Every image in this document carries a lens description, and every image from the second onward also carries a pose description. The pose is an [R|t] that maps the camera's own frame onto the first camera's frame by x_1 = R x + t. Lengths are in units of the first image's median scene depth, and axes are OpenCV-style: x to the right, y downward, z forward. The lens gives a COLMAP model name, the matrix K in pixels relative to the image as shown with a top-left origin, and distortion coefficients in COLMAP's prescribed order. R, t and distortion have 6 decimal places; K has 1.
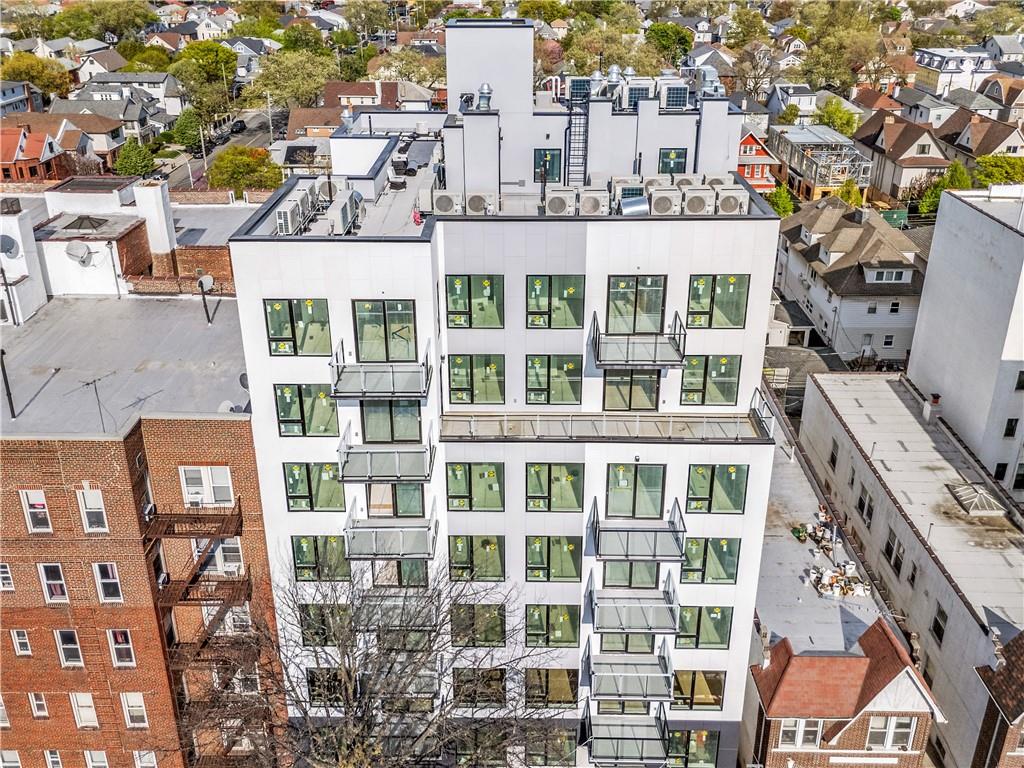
lens RADIAL K [[802.5, 0, 504.9], [0, 802.5, 258.0], [0, 0, 1]] dist [0.047837, -0.025934]
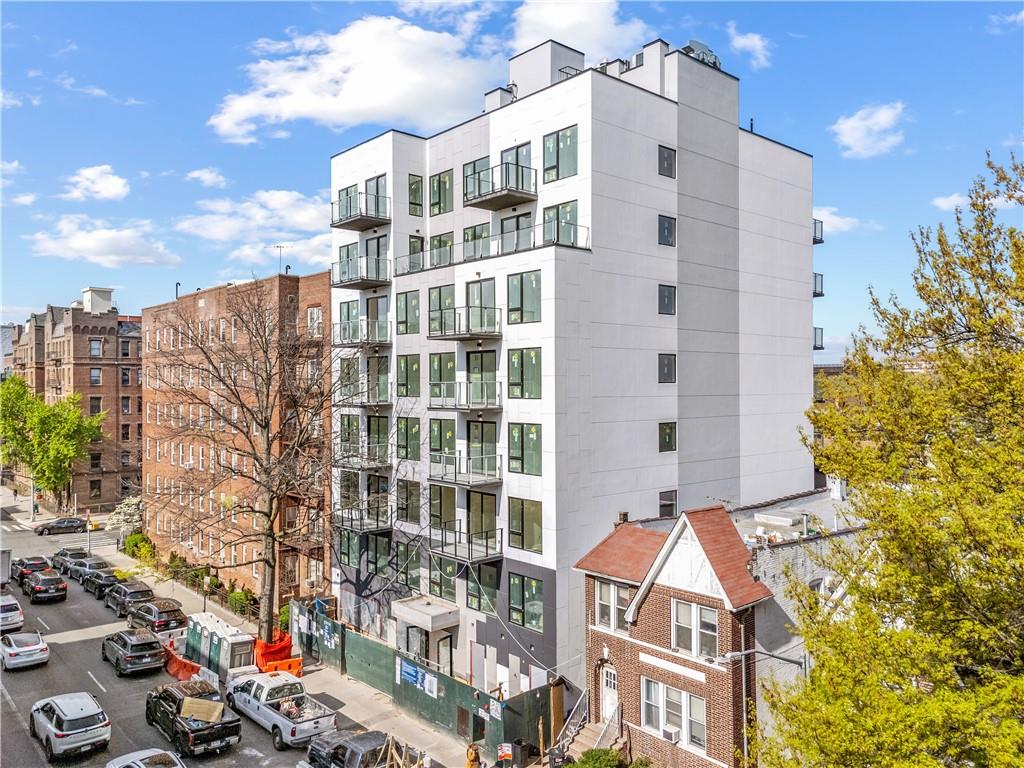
lens RADIAL K [[755.9, 0, 515.8], [0, 755.9, 380.4], [0, 0, 1]] dist [0.057671, -0.047056]
pose [[0.674133, -0.001434, -0.738608, 1.047300], [-0.253899, 0.938608, -0.233558, 0.647531], [0.693599, 0.344982, 0.632383, 0.343042]]
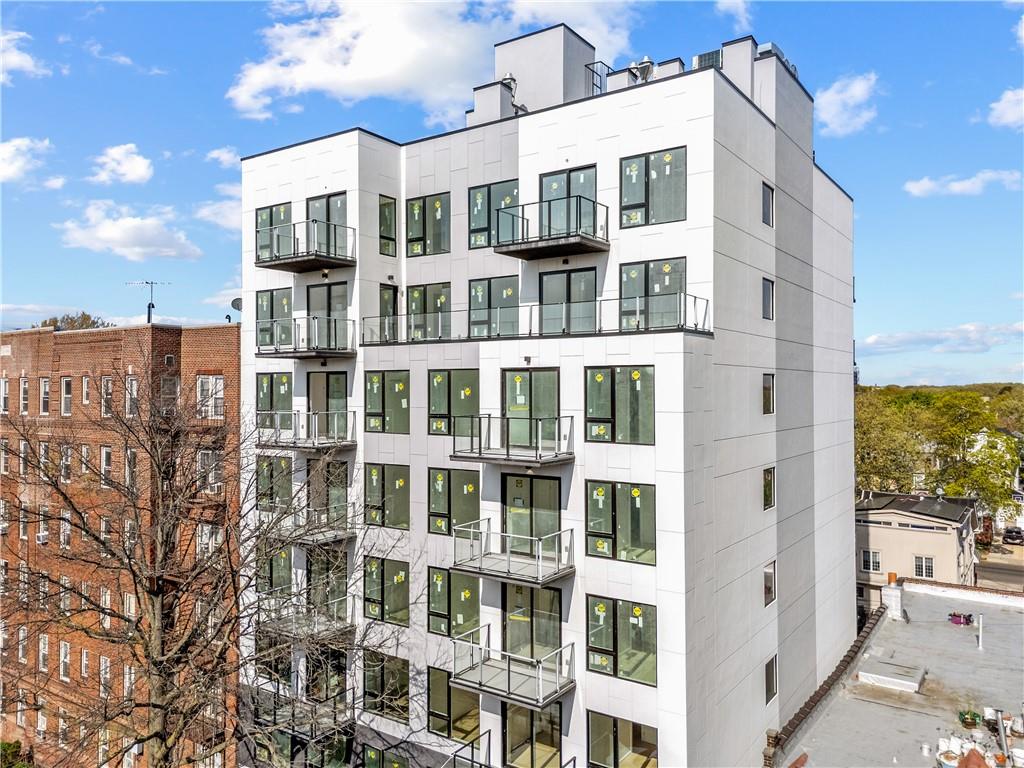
lens RADIAL K [[755.9, 0, 515.8], [0, 755.9, 380.4], [0, 0, 1]] dist [0.057671, -0.047056]
pose [[0.830509, -0.002328, -0.557000, 0.571963], [-0.193816, 0.936293, -0.292900, 0.485477], [0.522197, 0.351212, 0.777149, 0.387382]]
